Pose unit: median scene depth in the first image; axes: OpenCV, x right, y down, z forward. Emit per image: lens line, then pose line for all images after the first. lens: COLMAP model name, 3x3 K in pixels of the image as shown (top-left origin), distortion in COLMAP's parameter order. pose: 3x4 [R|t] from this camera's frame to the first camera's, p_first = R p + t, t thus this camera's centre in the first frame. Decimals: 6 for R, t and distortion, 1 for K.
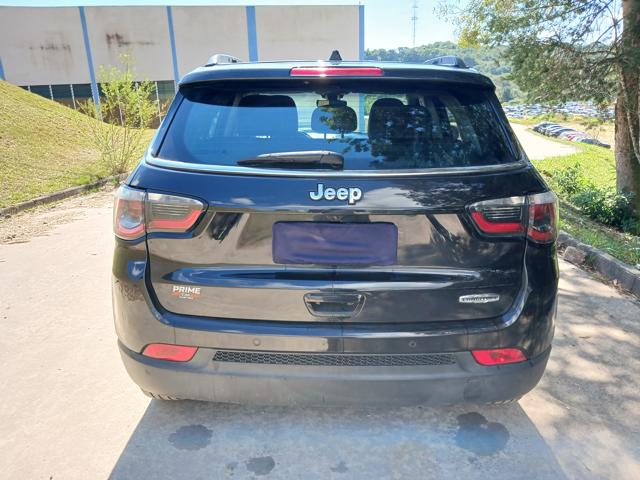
lens RADIAL K [[505.2, 0, 320.2], [0, 505.2, 251.7], [0, 0, 1]] dist [0.029338, -0.066638]
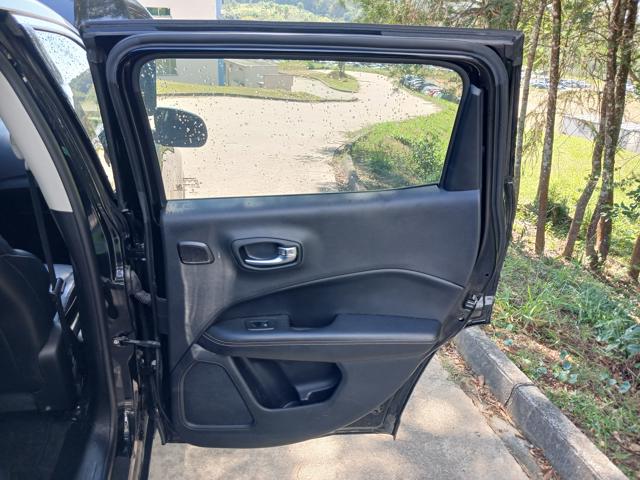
lens RADIAL K [[505.2, 0, 320.2], [0, 505.2, 251.7], [0, 0, 1]] dist [0.029338, -0.066638]
pose [[0.970431, -0.032347, 0.239200, 0.132962], [0.007885, 0.994699, 0.102524, -0.085851], [-0.241249, -0.097606, 0.965542, 0.248636]]
